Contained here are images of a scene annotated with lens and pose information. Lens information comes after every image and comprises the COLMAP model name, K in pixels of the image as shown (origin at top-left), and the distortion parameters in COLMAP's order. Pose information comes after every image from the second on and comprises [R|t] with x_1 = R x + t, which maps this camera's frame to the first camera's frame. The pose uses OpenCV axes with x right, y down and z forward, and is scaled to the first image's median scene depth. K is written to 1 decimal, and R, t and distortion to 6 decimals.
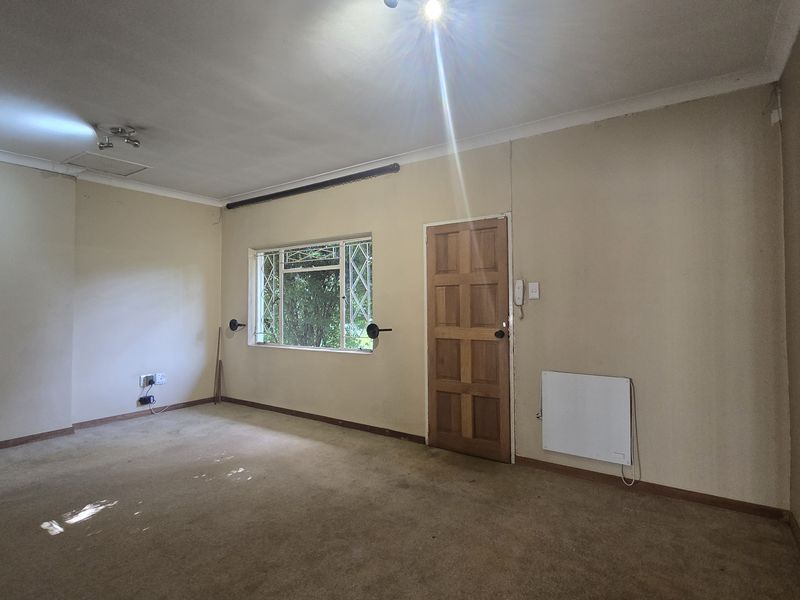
lens RADIAL K [[430.8, 0, 397.5], [0, 430.8, 297.6], [0, 0, 1]] dist [-0.007295, -0.000750]
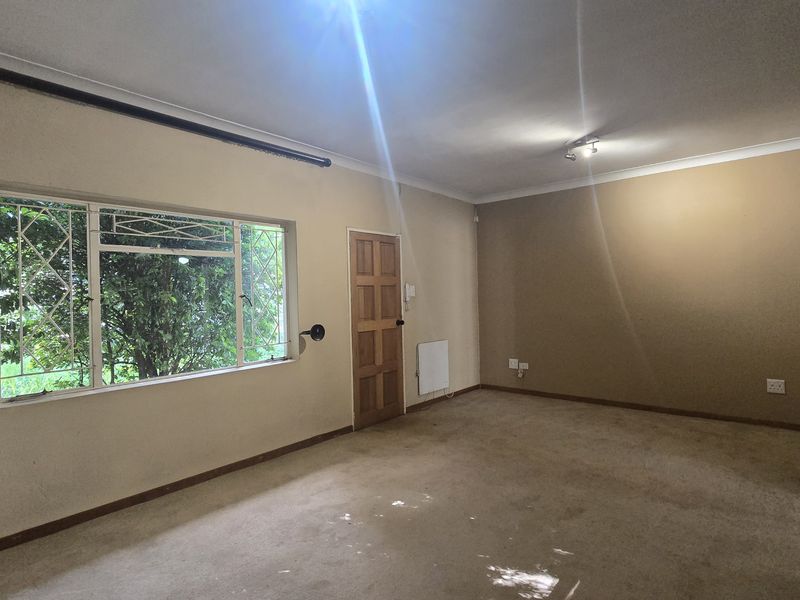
lens RADIAL K [[430.8, 0, 397.9], [0, 430.8, 299.1], [0, 0, 1]] dist [-0.007295, -0.000750]
pose [[0.103341, -0.006018, 0.994628, -1.028686], [0.008537, 0.999950, 0.005163, 0.003211], [-0.994609, 0.007958, 0.103387, 0.793086]]
